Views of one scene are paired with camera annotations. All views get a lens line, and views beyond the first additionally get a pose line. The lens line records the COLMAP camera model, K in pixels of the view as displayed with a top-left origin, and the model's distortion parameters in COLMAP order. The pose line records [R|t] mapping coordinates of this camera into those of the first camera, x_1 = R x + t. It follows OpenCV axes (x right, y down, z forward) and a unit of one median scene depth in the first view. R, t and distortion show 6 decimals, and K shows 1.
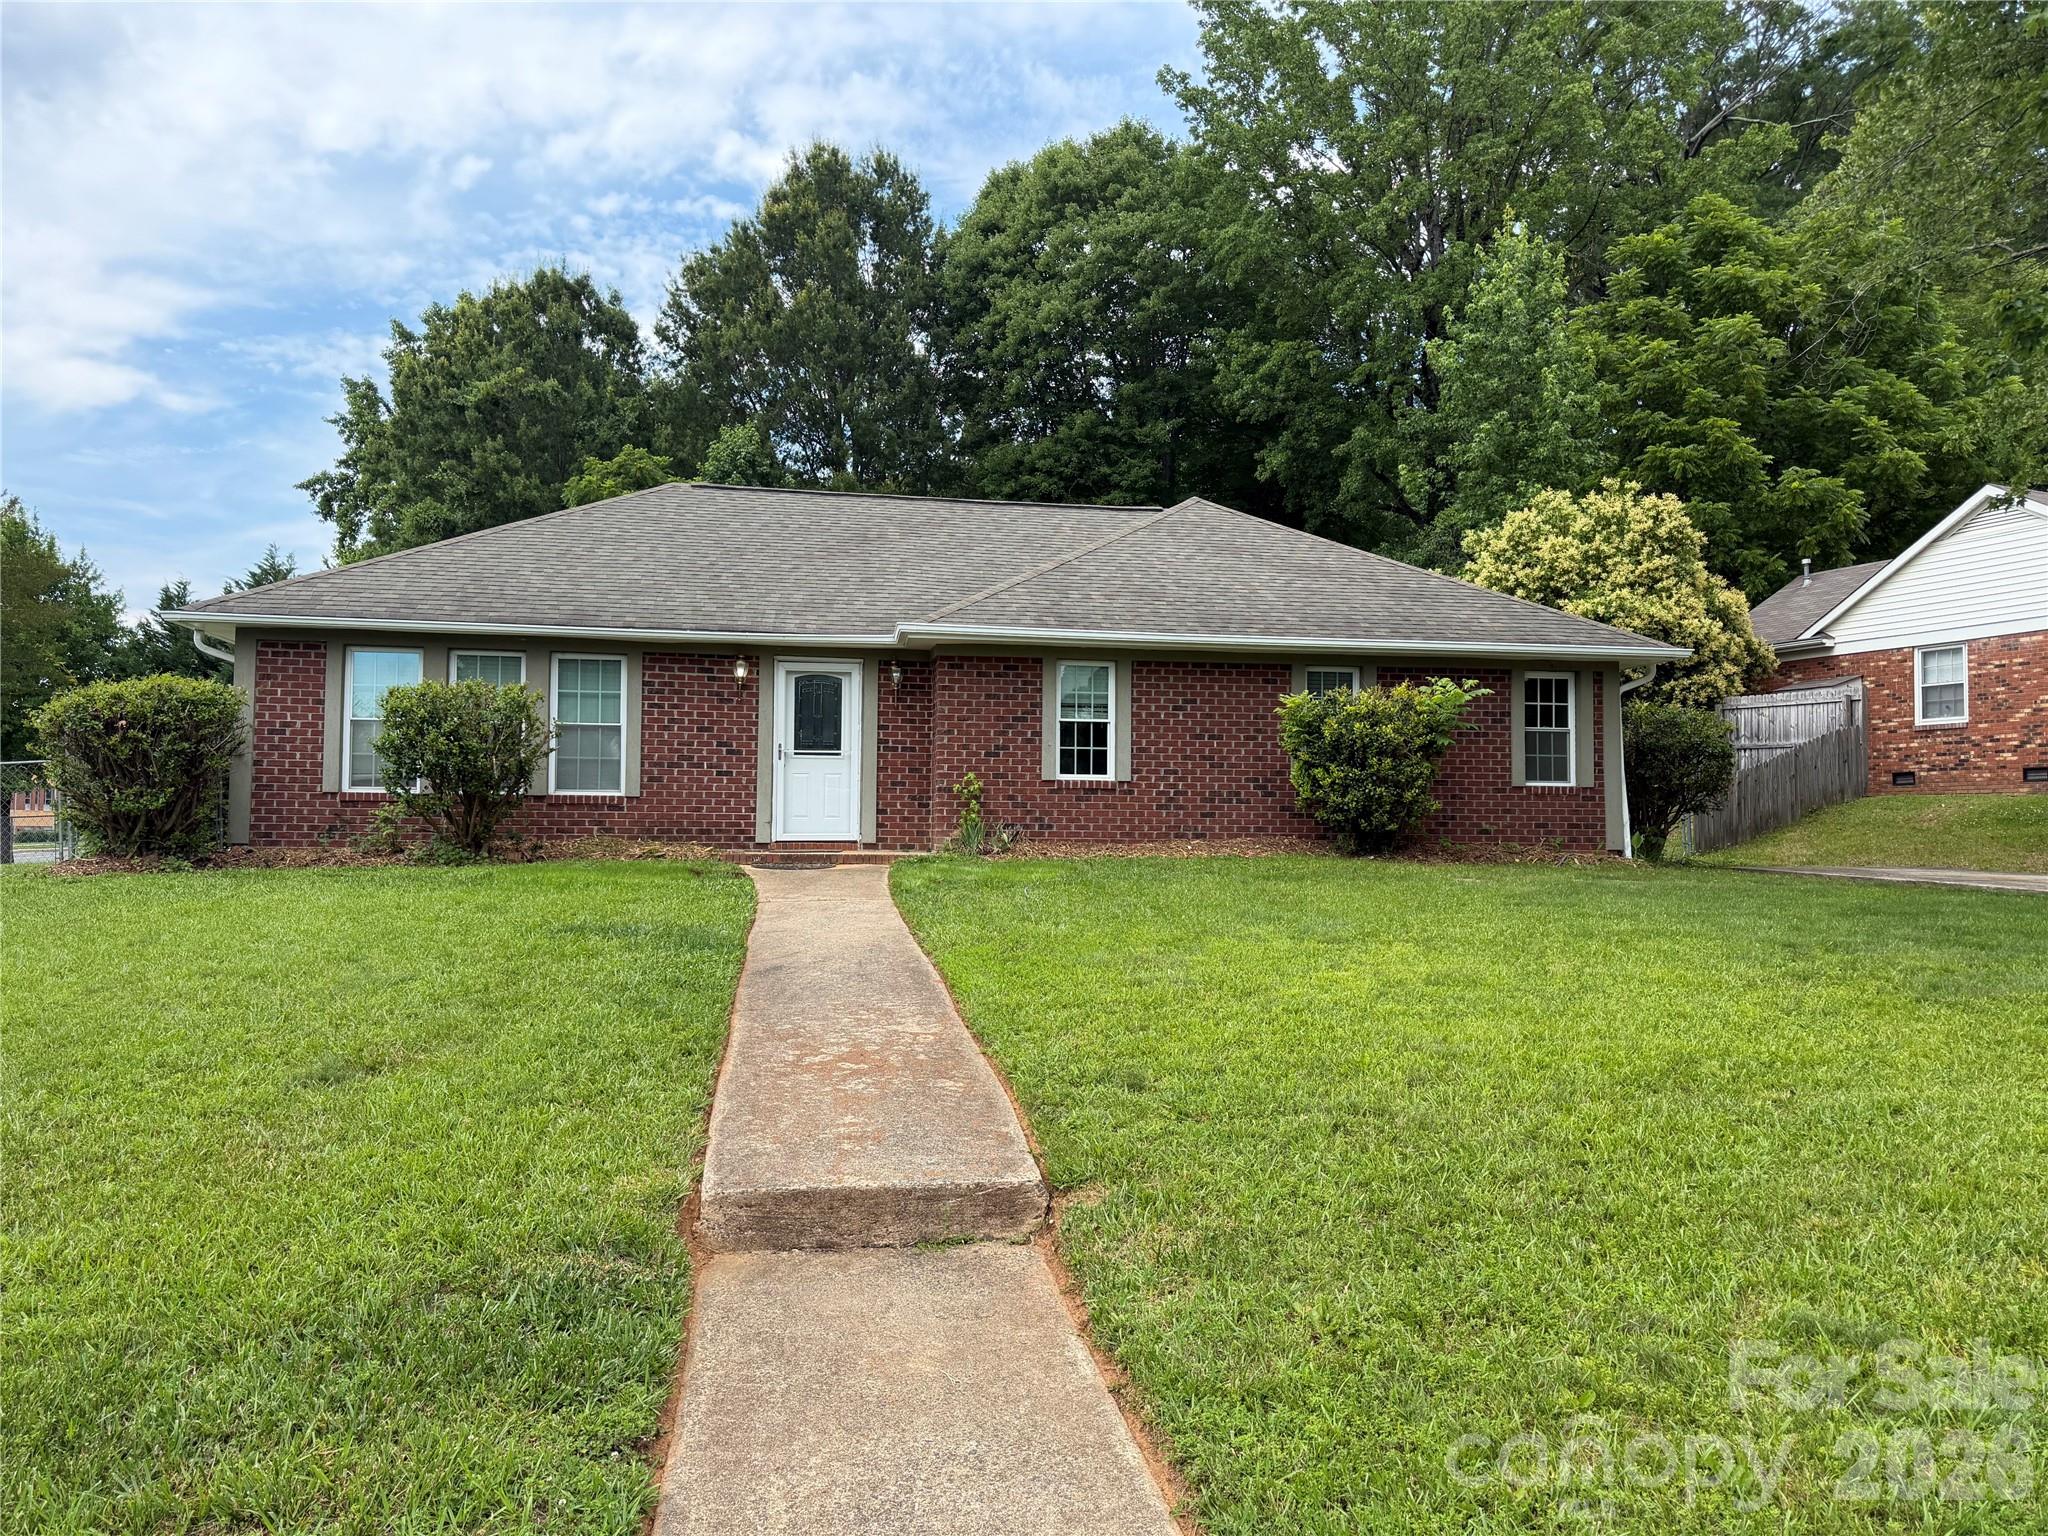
lens RADIAL K [[1438.5, 0, 1030.3], [0, 1438.5, 759.4], [0, 0, 1]] dist [0.054339, -0.062257]
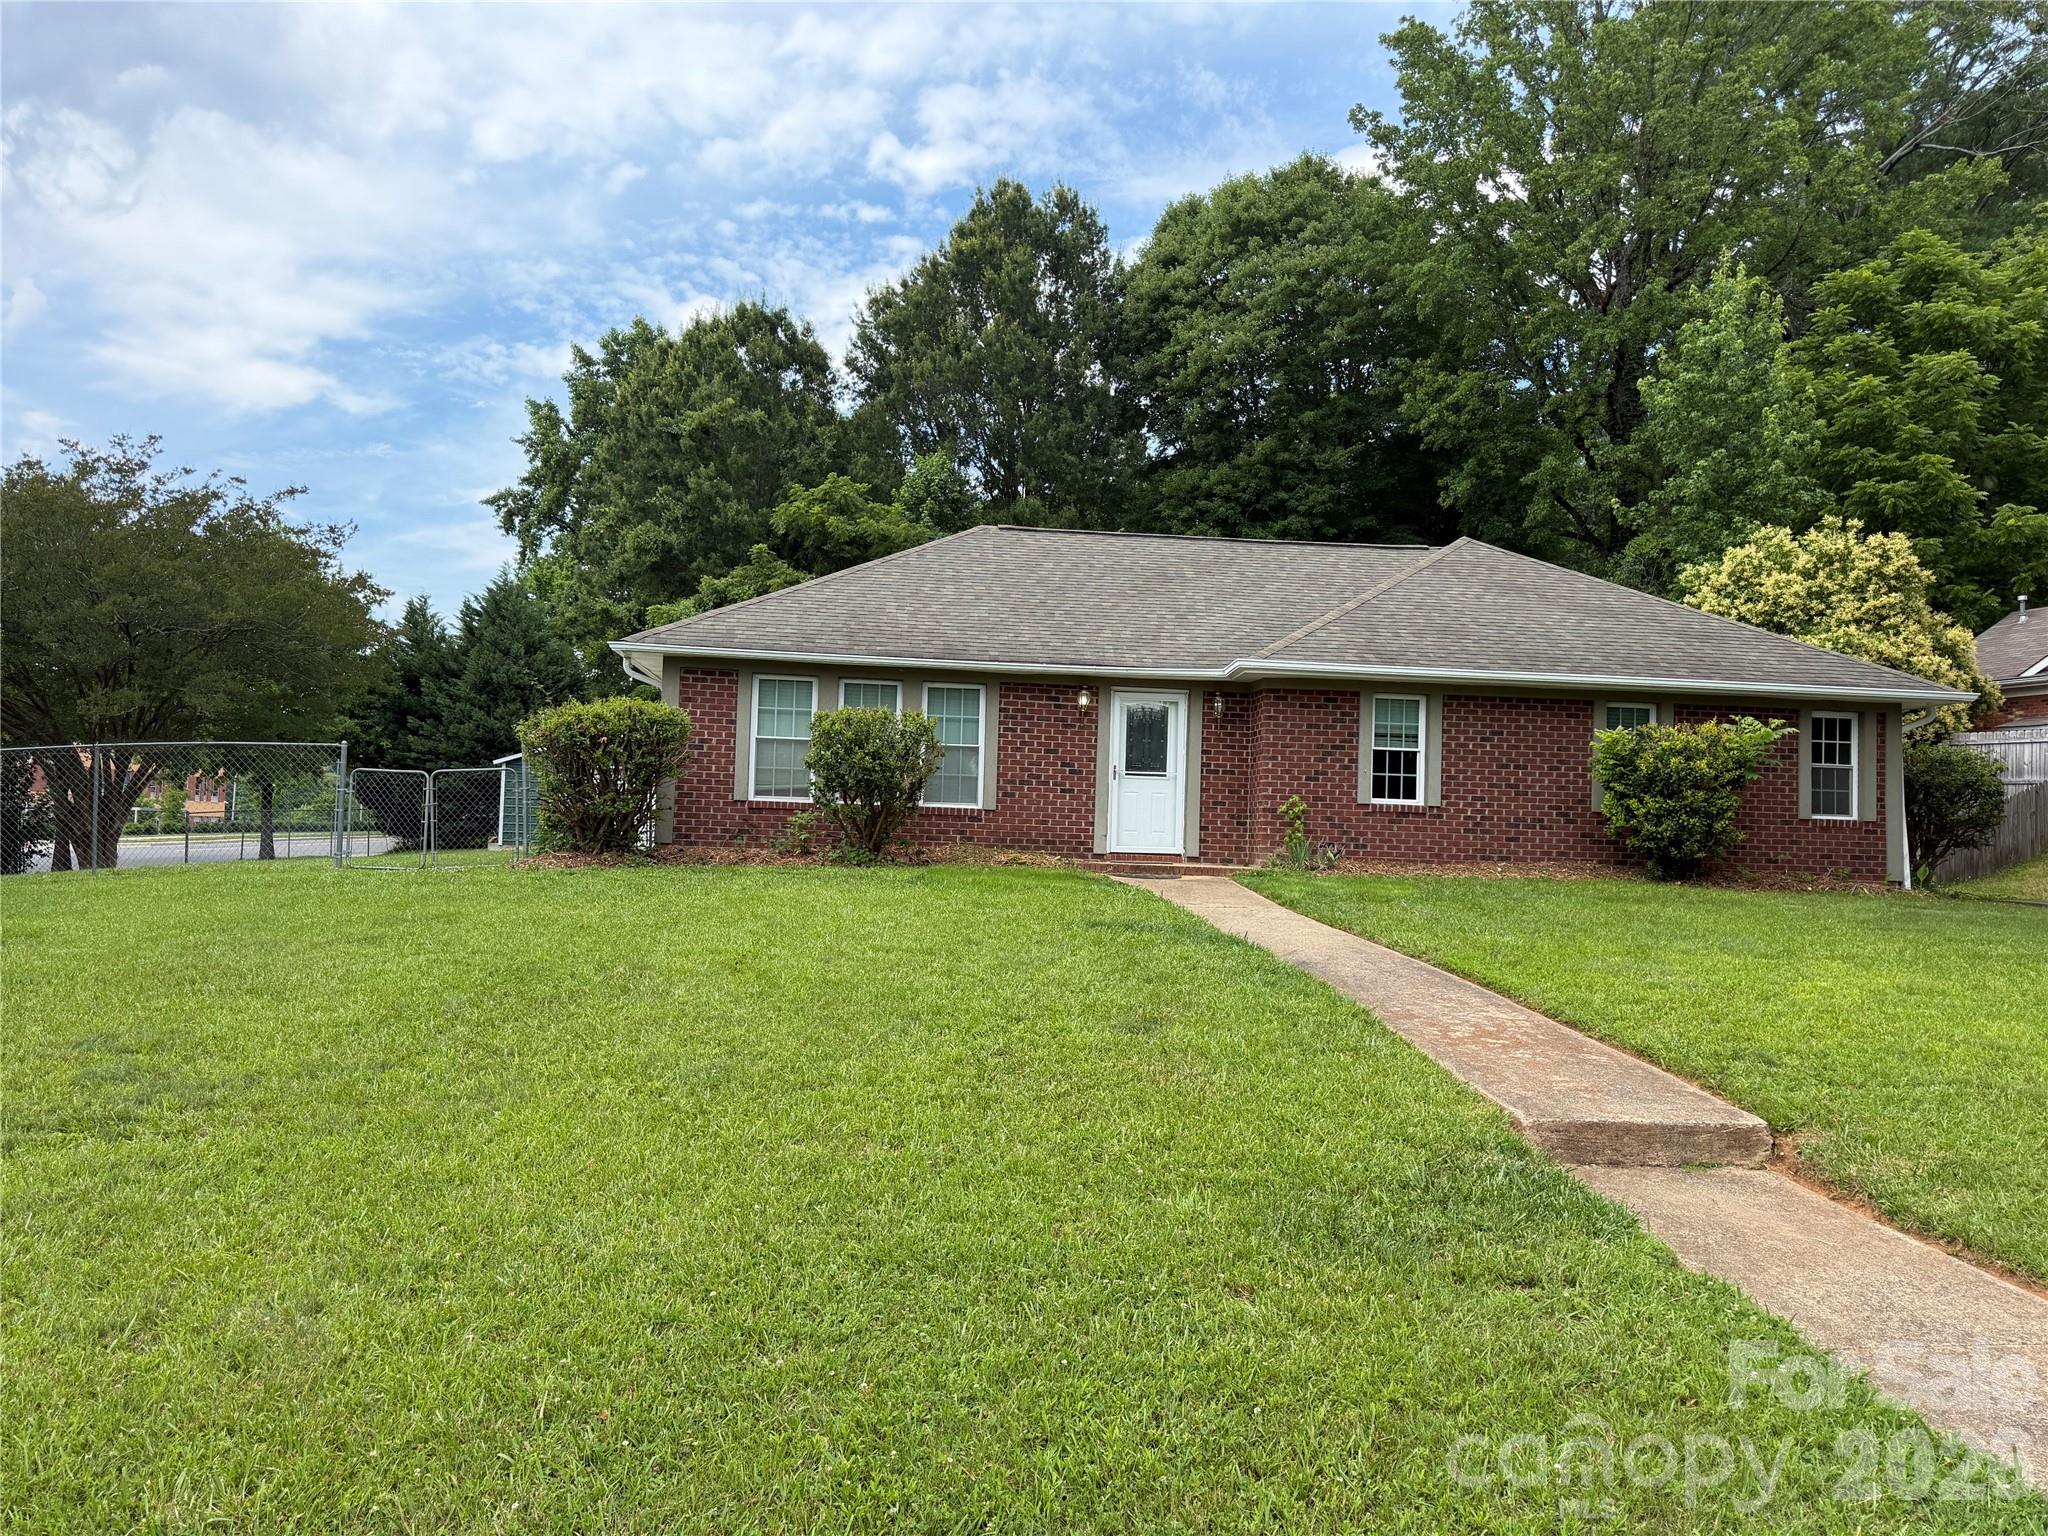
lens RADIAL K [[1438.5, 0, 1005.4], [0, 1438.5, 769.3], [0, 0, 1]] dist [0.054339, -0.062257]
pose [[0.996849, 0.020858, -0.076531, -0.164927], [-0.020898, 0.999782, 0.000280, -0.005941], [0.076520, 0.001320, 0.997067, -0.108468]]
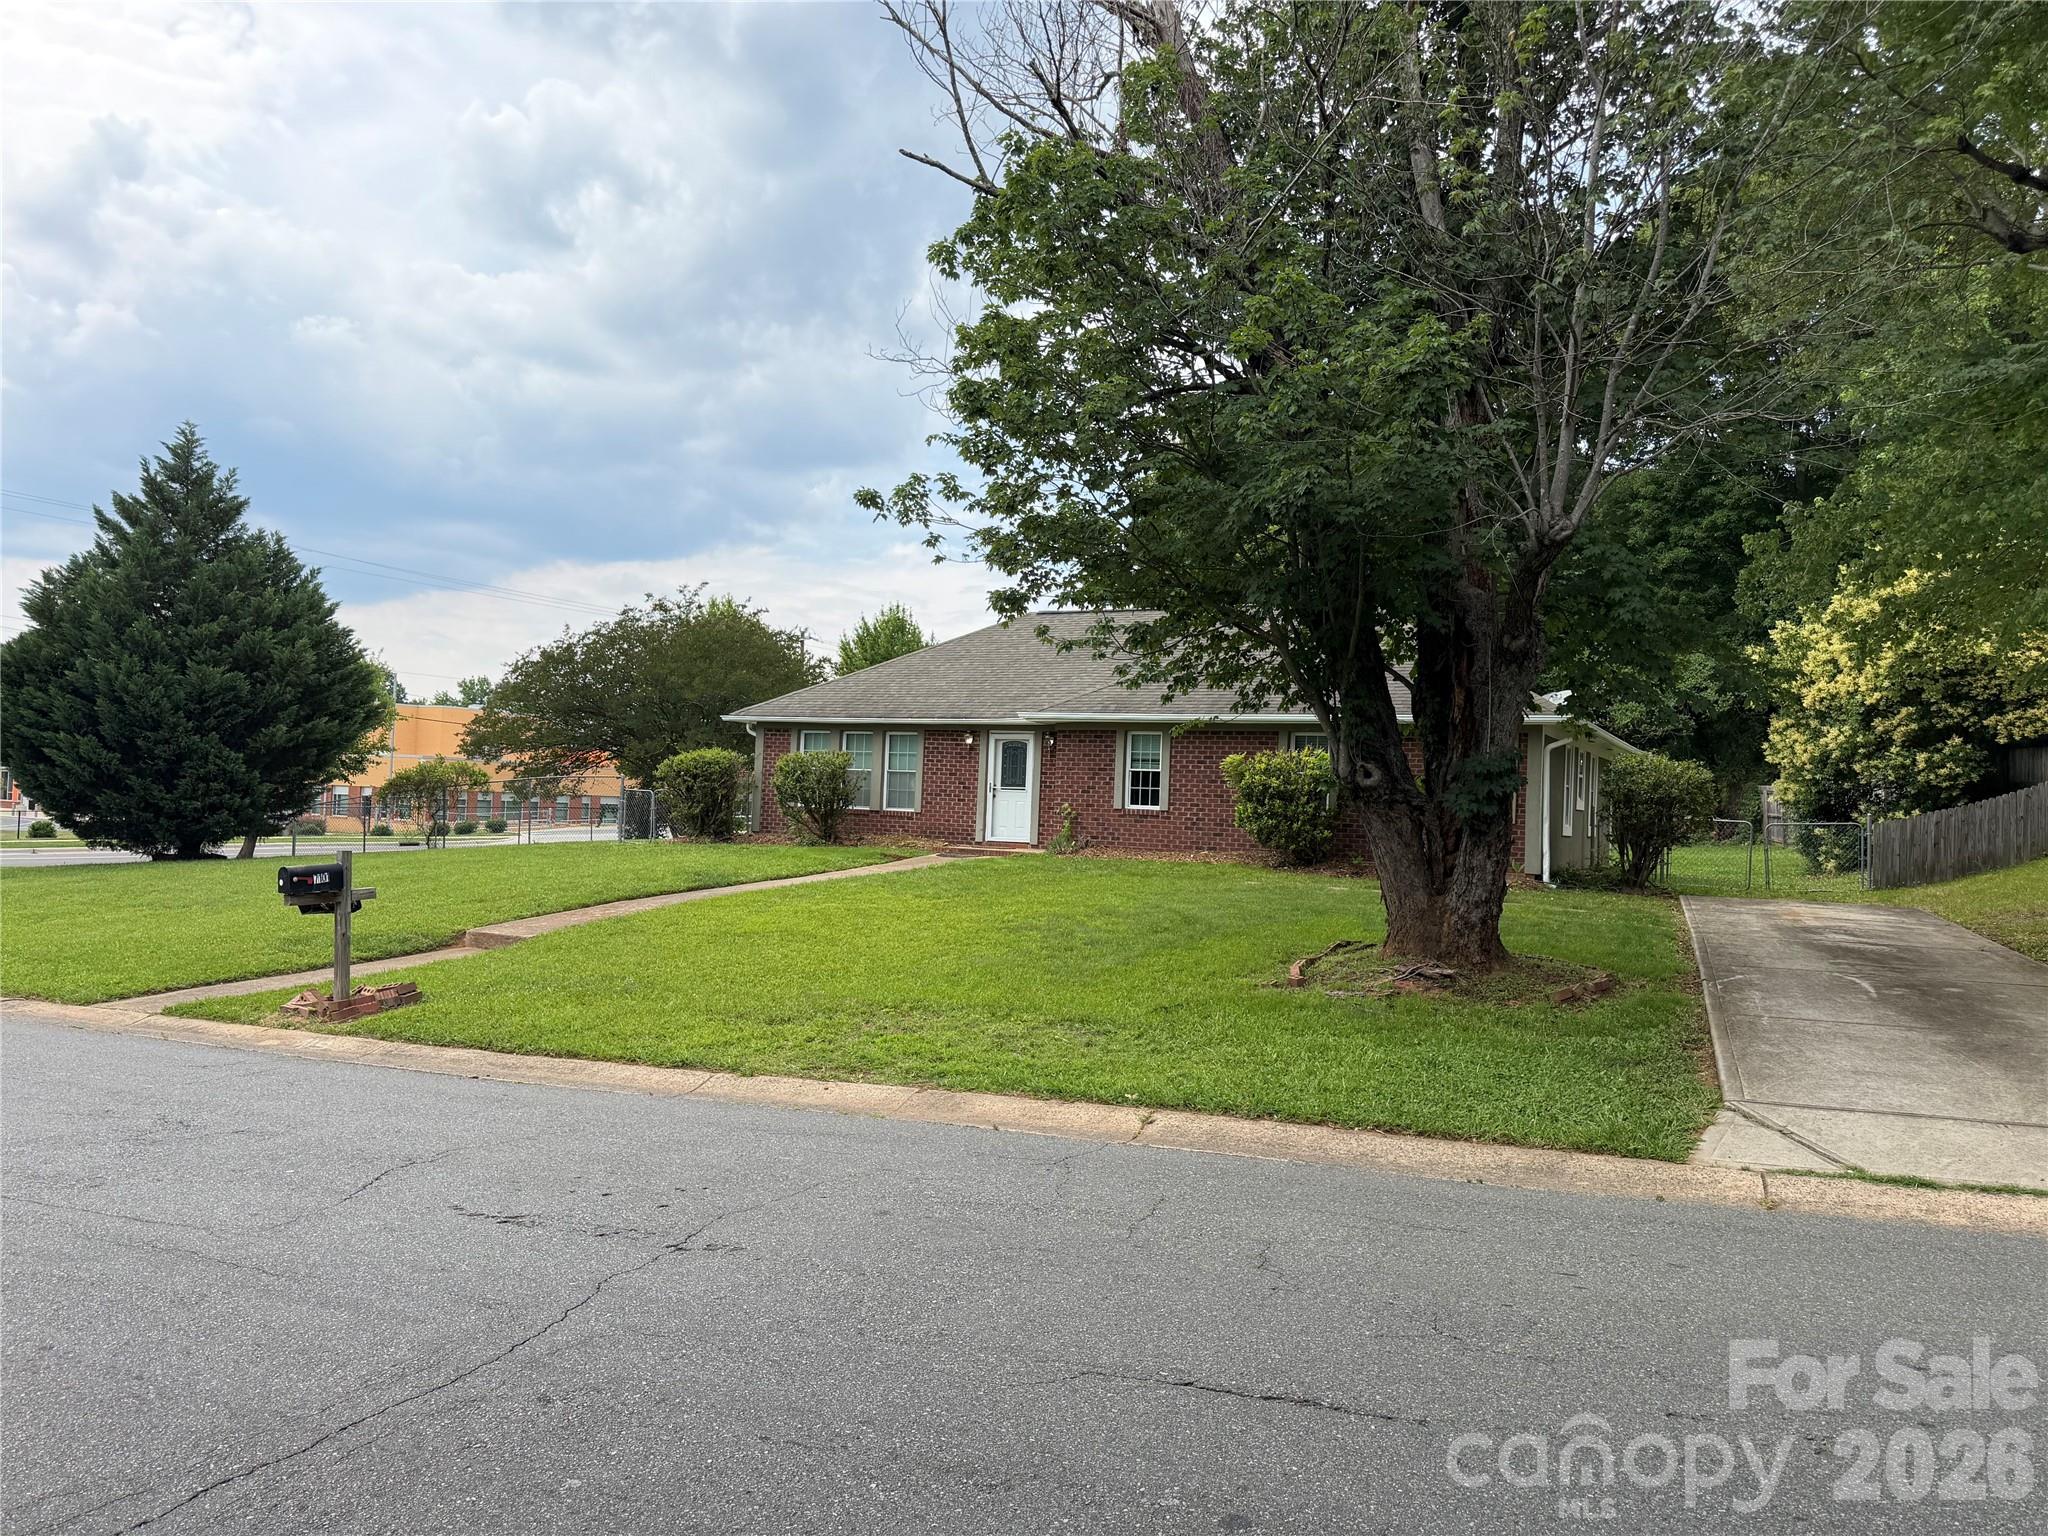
lens RADIAL K [[1438.5, 0, 1007.5], [0, 1438.5, 800.0], [0, 0, 1]] dist [0.054339, -0.062257]
pose [[0.777929, 0.020744, -0.628009, 0.844414], [-0.002604, 0.999553, 0.029791, -0.038893], [0.628346, -0.021540, 0.777636, -0.272289]]
